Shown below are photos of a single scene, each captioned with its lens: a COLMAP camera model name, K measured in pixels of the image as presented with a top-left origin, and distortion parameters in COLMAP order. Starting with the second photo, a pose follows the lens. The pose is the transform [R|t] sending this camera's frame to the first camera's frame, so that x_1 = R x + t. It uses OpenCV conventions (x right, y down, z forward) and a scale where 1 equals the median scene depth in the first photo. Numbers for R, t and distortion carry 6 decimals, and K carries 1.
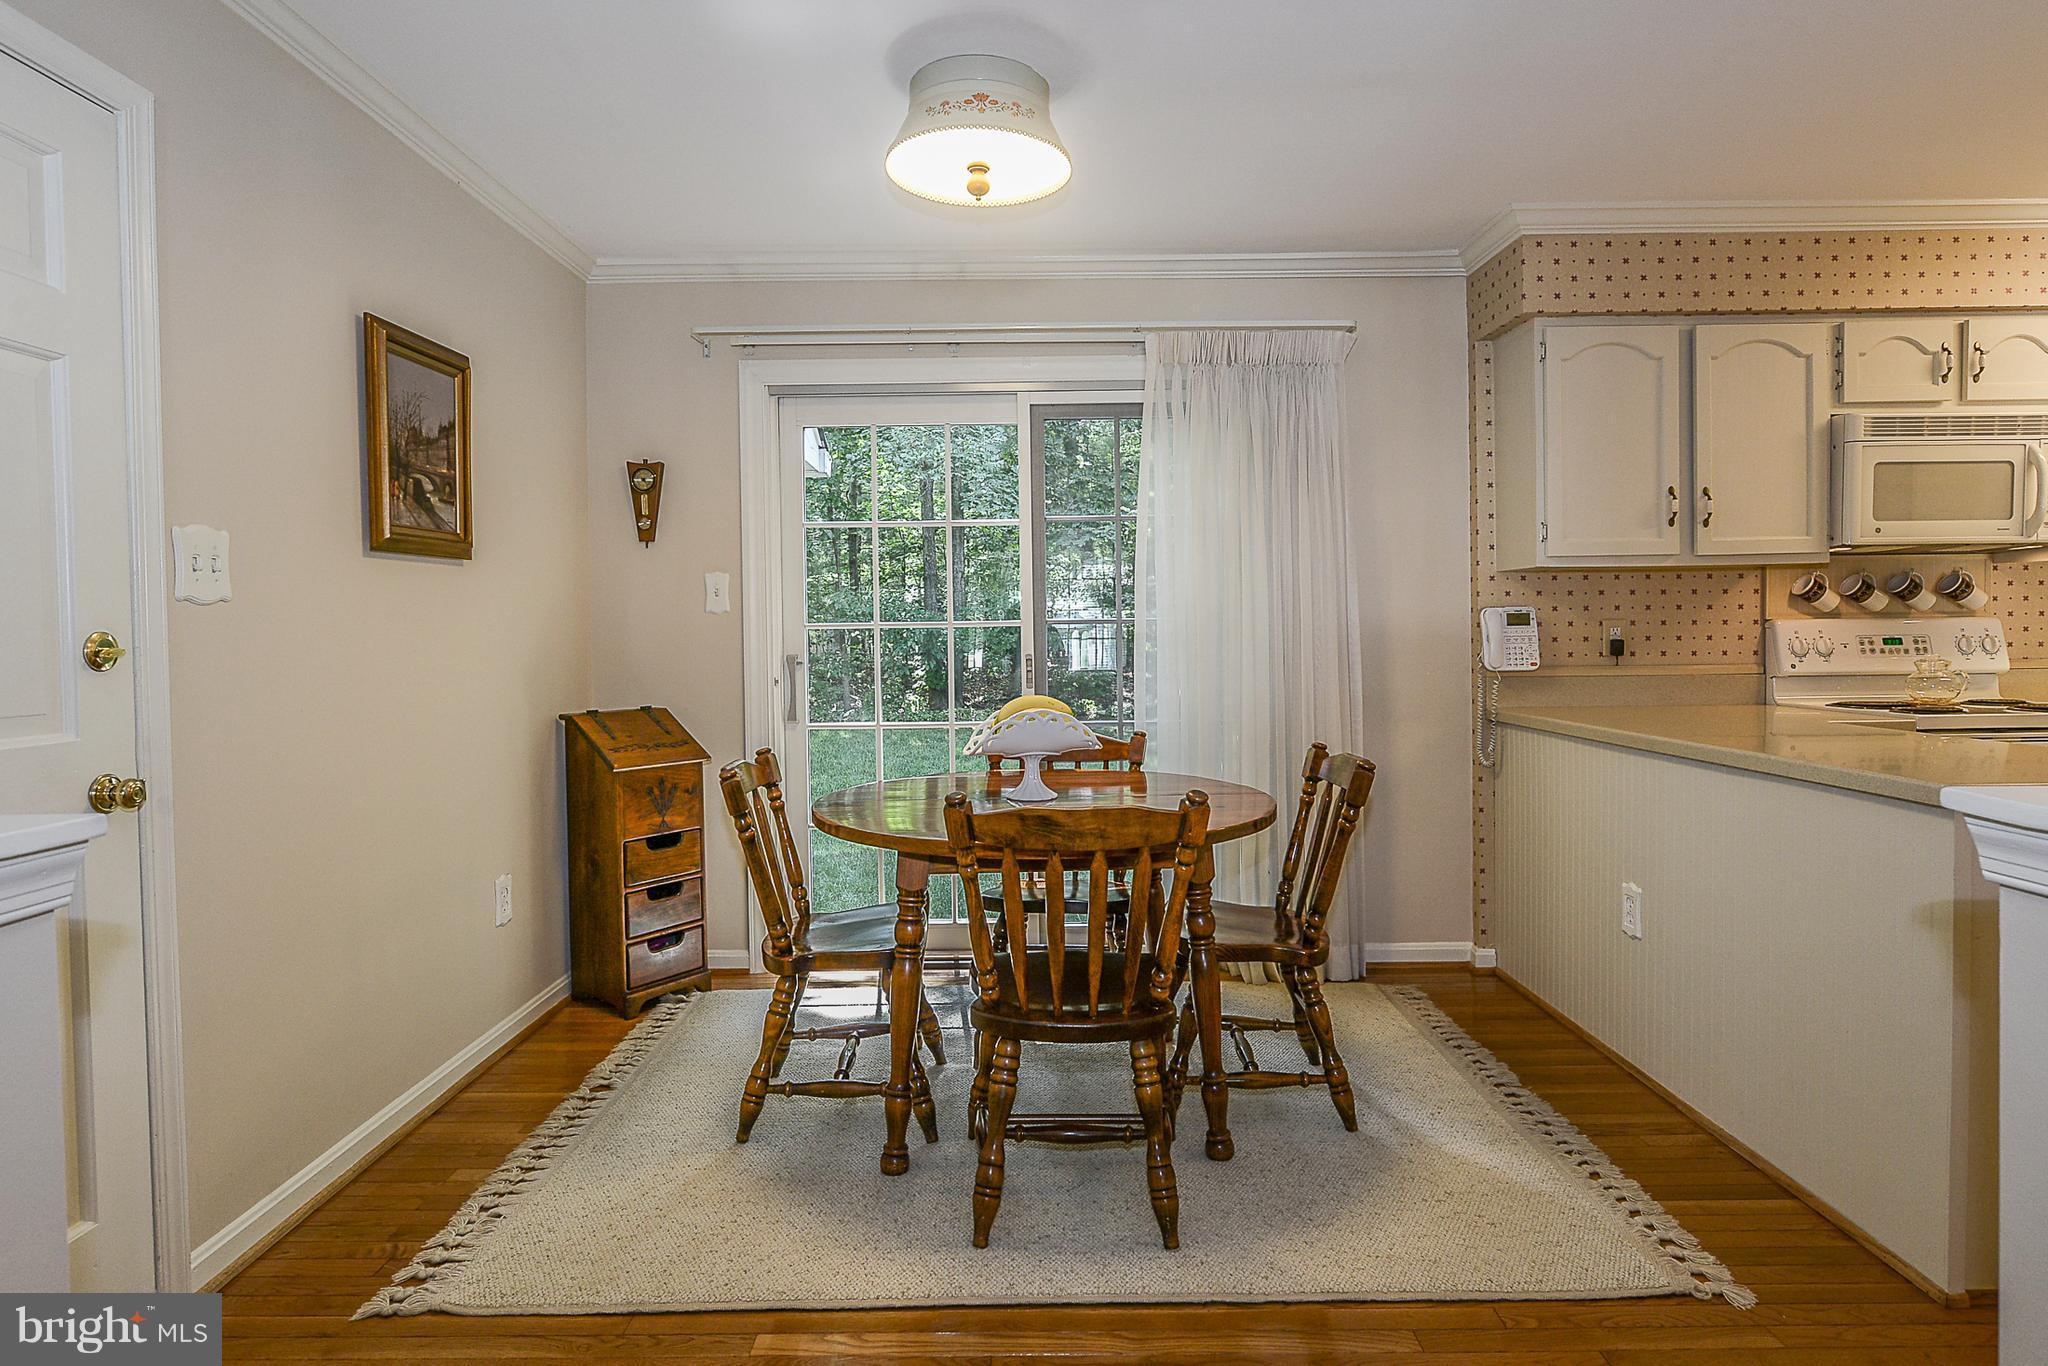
lens RADIAL K [[1085.6, 0, 1029.4], [0, 1085.6, 654.8], [0, 0, 1]] dist [-0.002638, 0.000442]
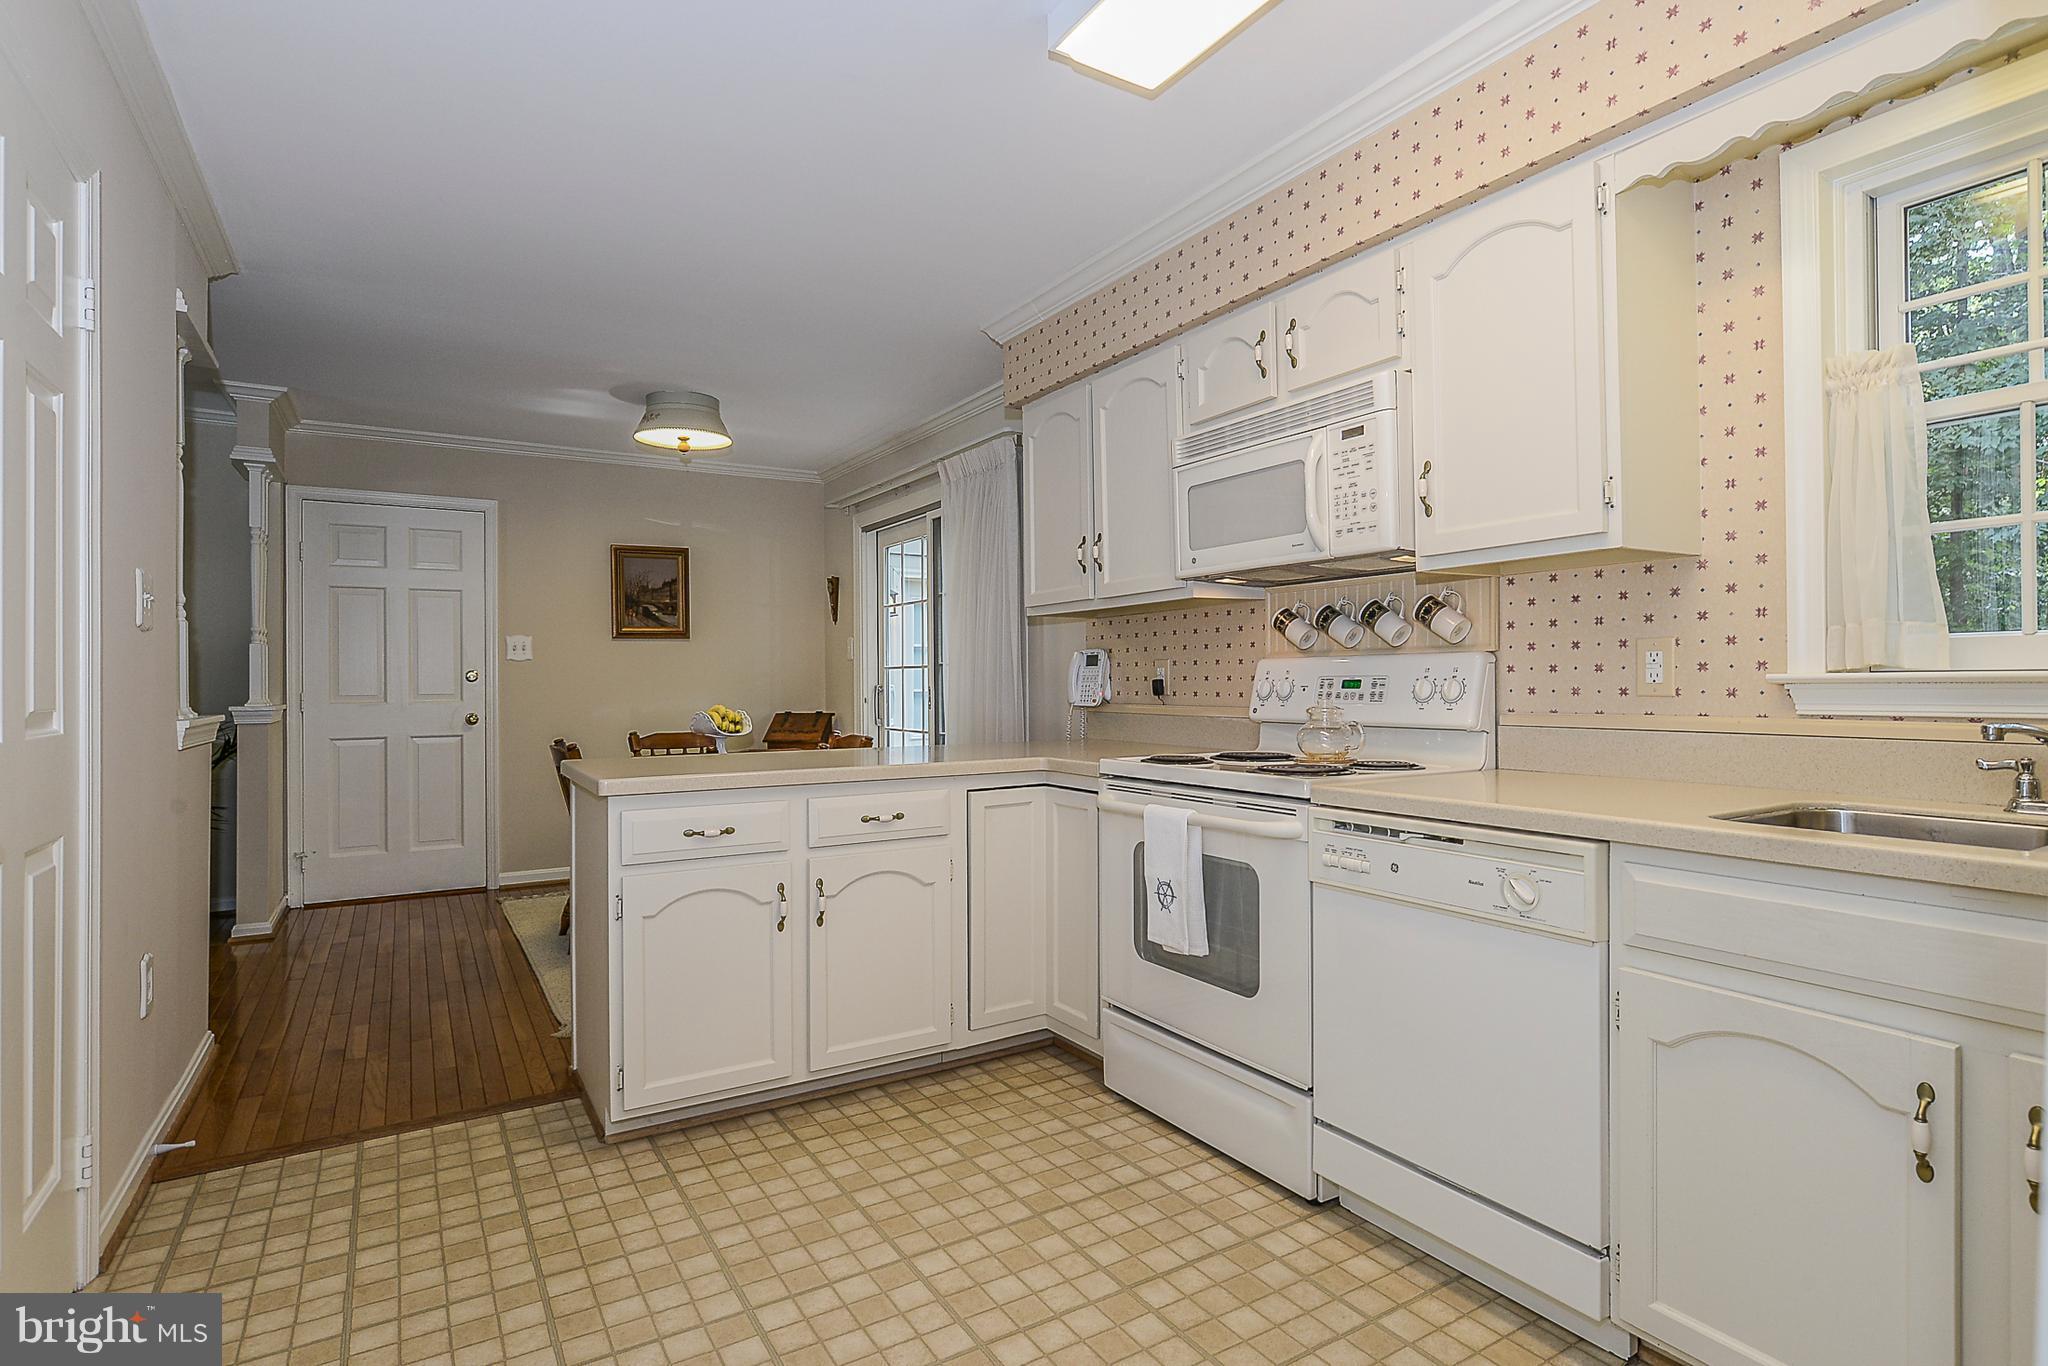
lens RADIAL K [[1041.7, 0, 1028.0], [0, 1041.7, 676.9], [0, 0, 1]] dist [-0.000747, 0.000653]
pose [[0.512822, 0.006085, -0.858473, 1.341086], [-0.018960, 0.999811, -0.004239, -0.009892], [0.858285, 0.018451, 0.512841, 0.396671]]
